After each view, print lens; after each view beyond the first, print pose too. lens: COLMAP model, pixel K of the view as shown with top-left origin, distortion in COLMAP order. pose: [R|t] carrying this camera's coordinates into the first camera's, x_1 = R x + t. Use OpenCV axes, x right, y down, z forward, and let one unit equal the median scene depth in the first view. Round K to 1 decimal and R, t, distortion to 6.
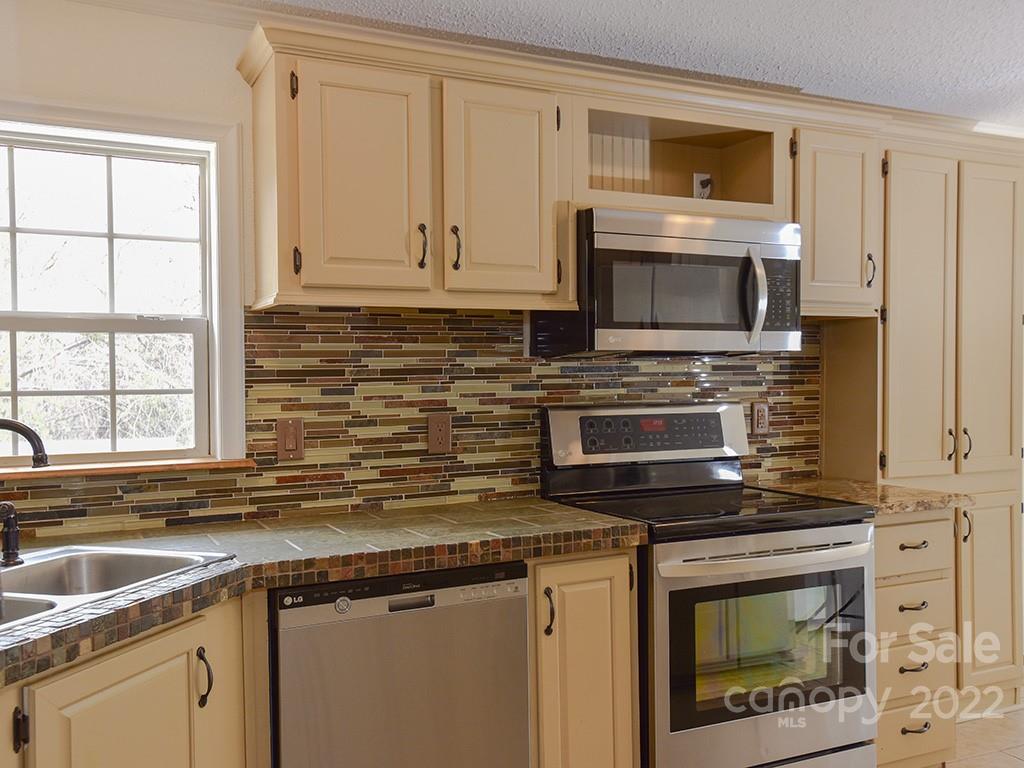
lens RADIAL K [[917.3, 0, 505.1], [0, 917.3, 388.3], [0, 0, 1]] dist [0.002791, 0.010689]
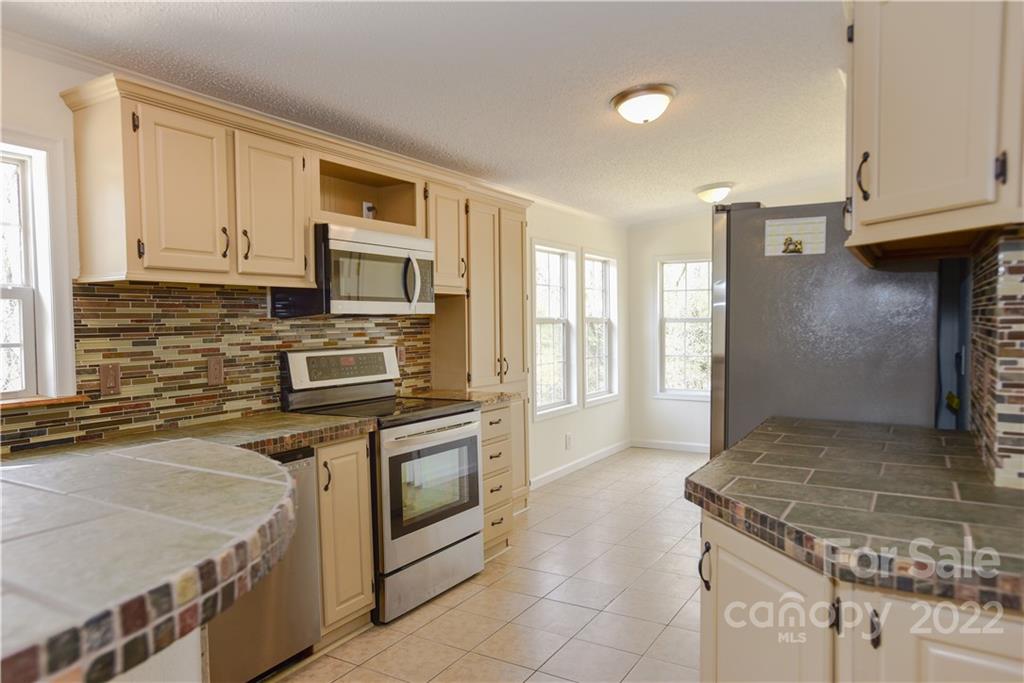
lens RADIAL K [[679.7, 0, 505.0], [0, 679.7, 350.0], [0, 0, 1]] dist [-0.044486, 0.060466]
pose [[0.837841, -0.026077, 0.545292, -0.273882], [0.019162, 0.999648, 0.018362, 0.005260], [-0.545578, -0.004936, 0.838045, -0.135350]]
